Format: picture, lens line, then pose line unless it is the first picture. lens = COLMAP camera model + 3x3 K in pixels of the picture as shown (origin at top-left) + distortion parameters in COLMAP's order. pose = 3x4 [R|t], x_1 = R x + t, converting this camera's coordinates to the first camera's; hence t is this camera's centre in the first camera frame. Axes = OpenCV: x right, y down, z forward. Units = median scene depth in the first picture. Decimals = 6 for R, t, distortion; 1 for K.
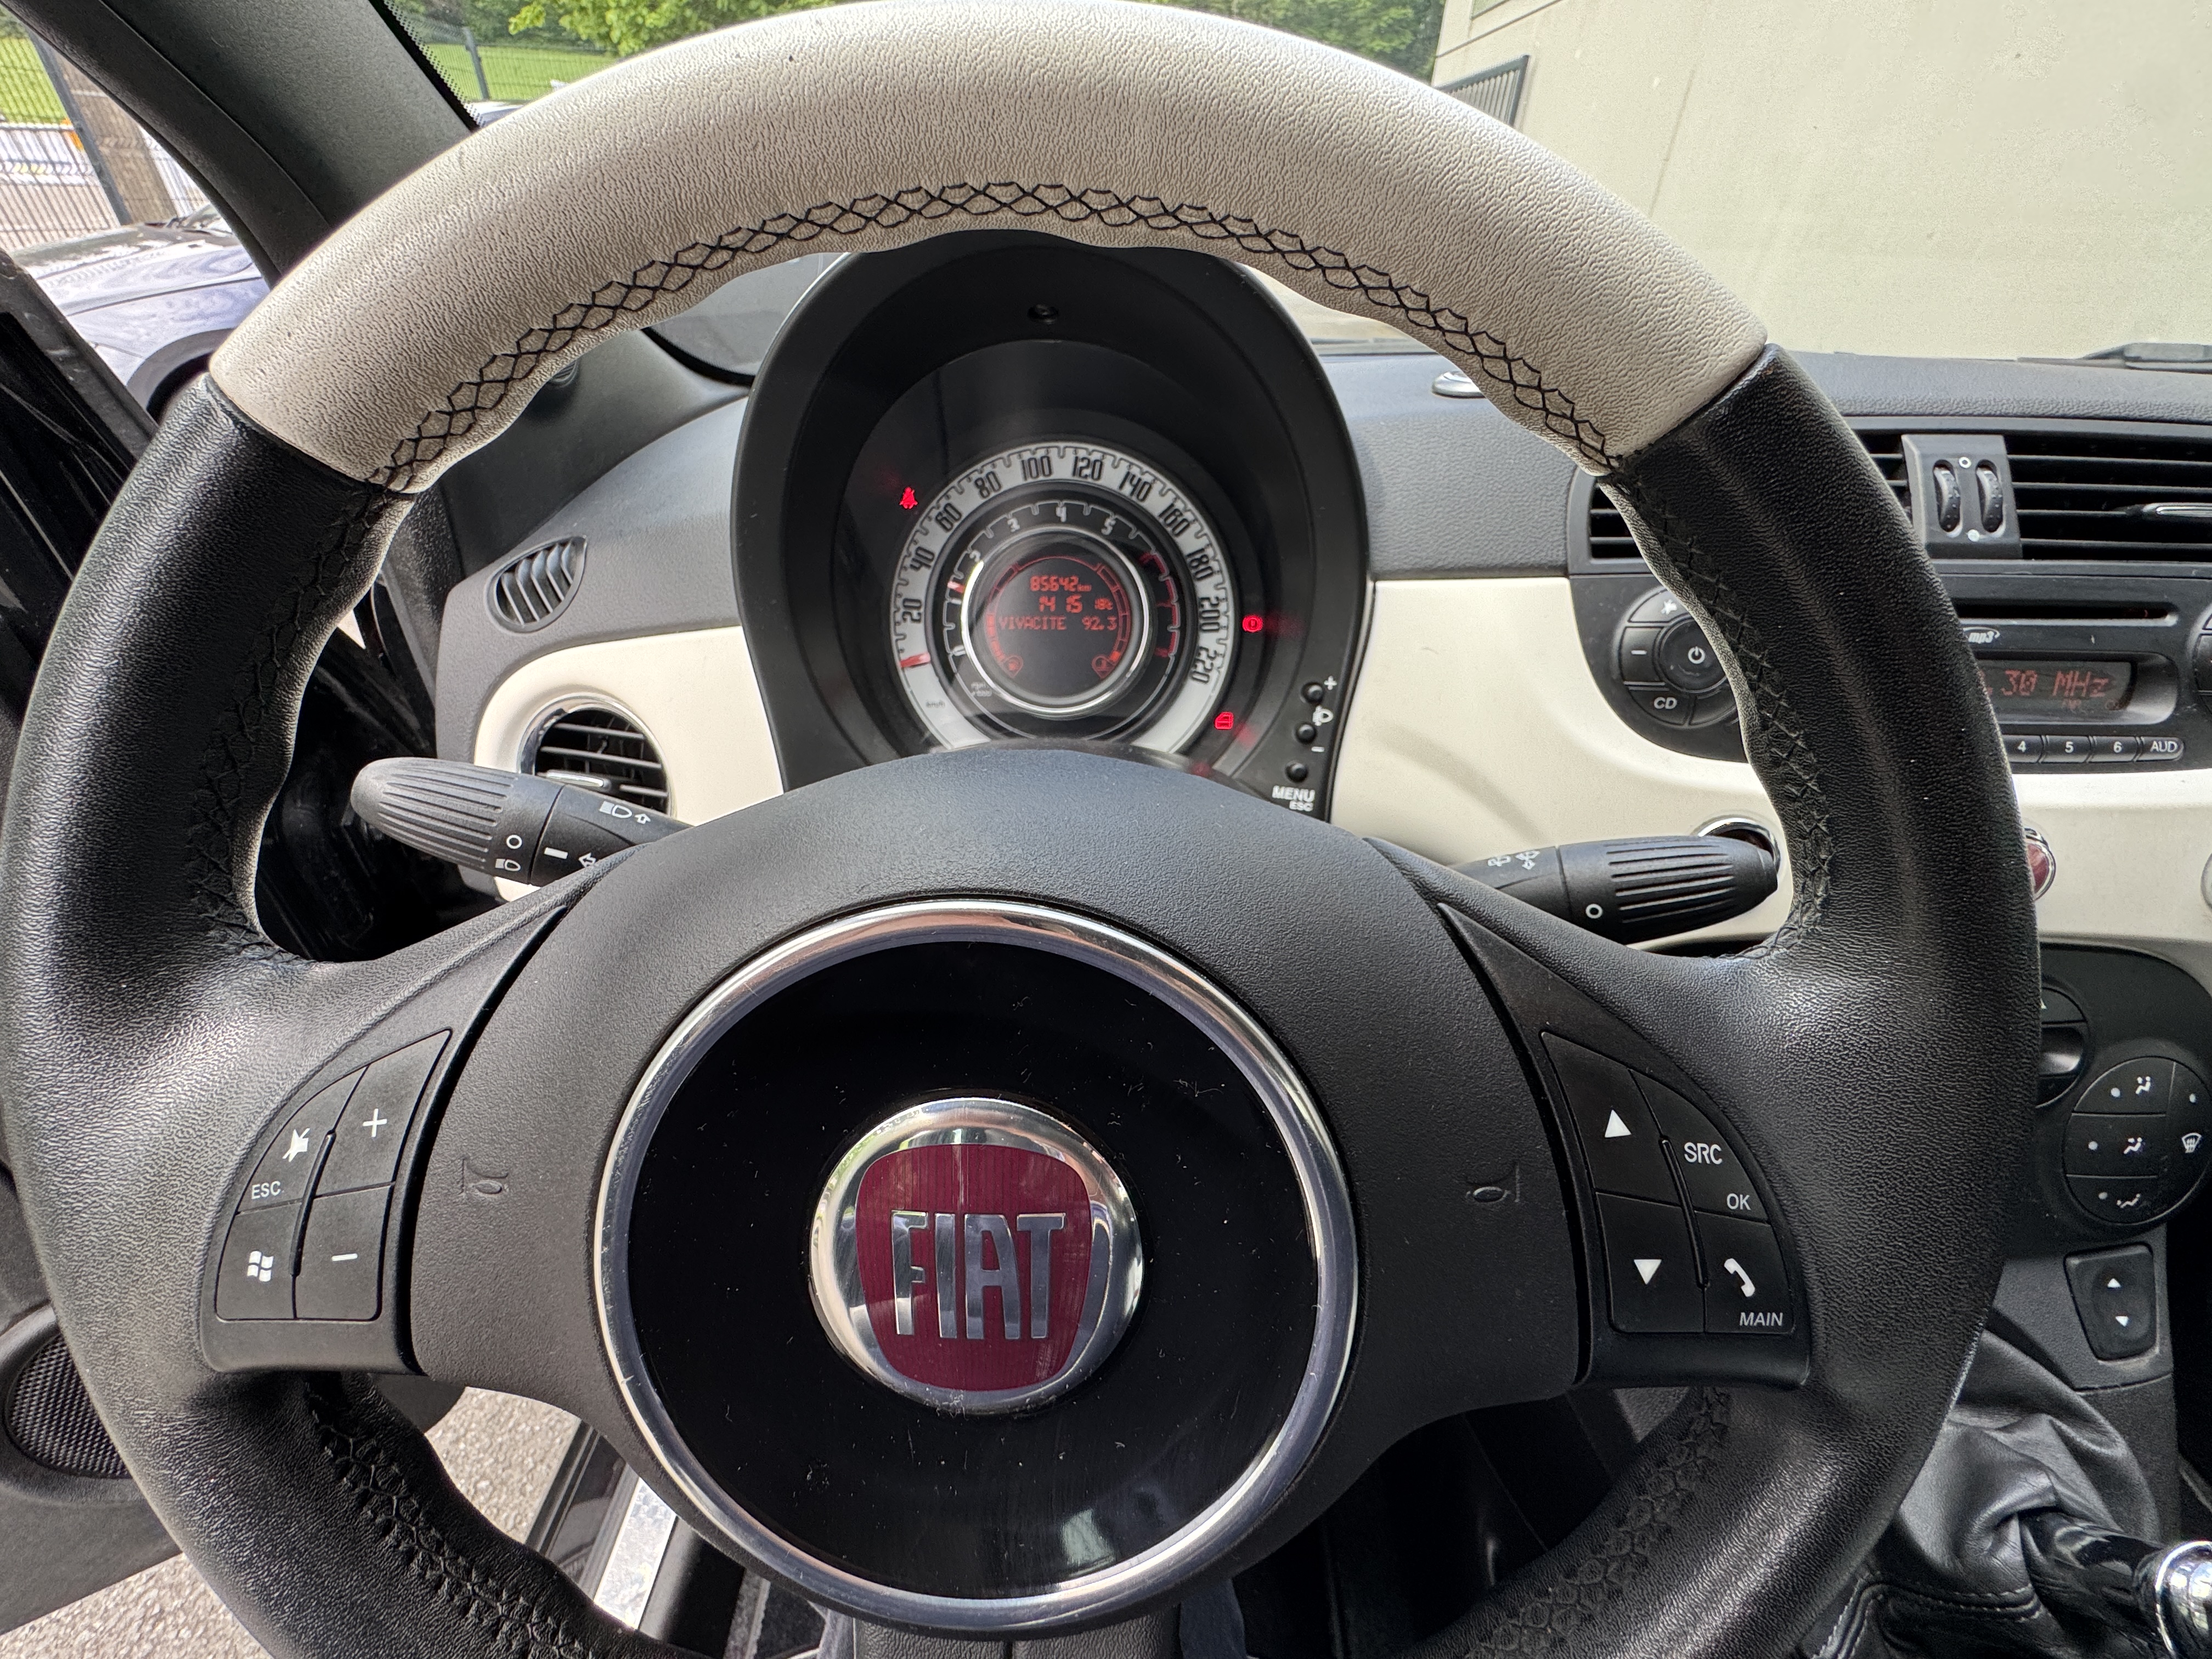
lens RADIAL K [[883.3, 0, 1099.7], [0, 883.3, 827.0], [0, 0, 1]] dist [-0.001928, -0.000202]
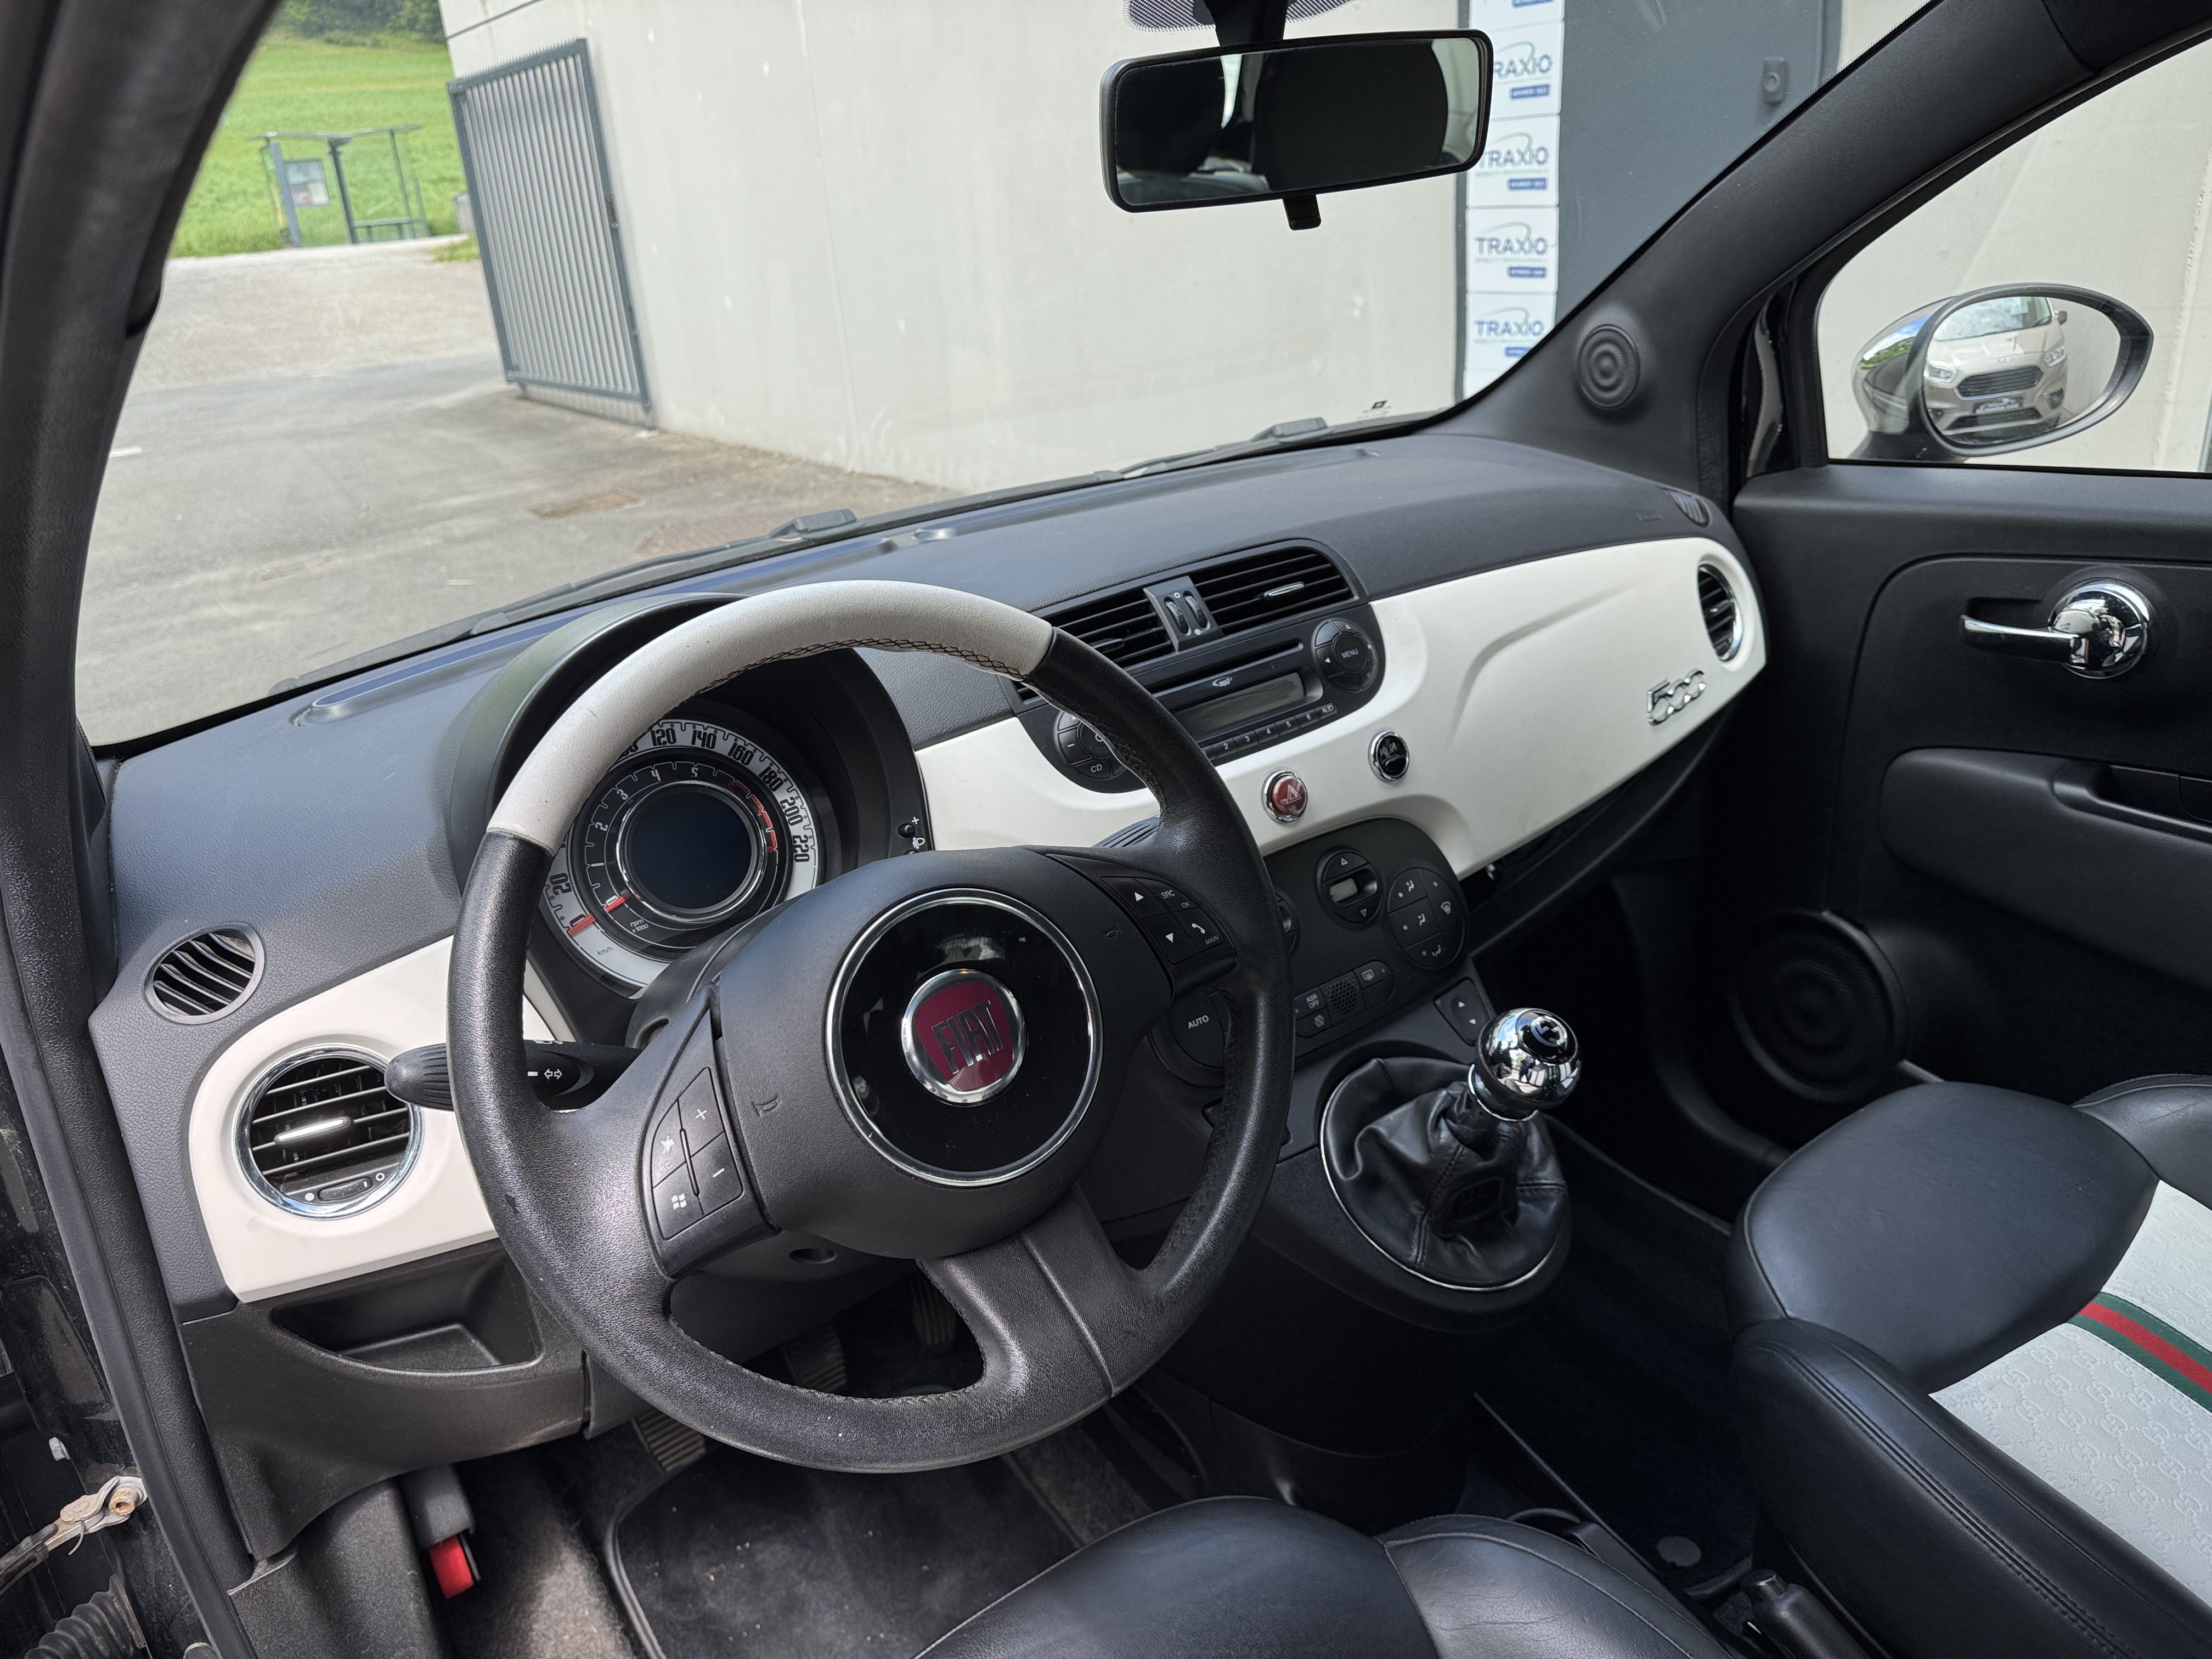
lens RADIAL K [[1565.2, 0, 1106.0], [0, 1565.2, 829.5], [0, 0, 1]] dist [0.105839, -0.195111]
pose [[0.804966, -0.310449, 0.505620, -0.850388], [0.417005, 0.902233, -0.109918, 0.290057], [-0.422063, 0.299327, 0.855726, -1.463487]]
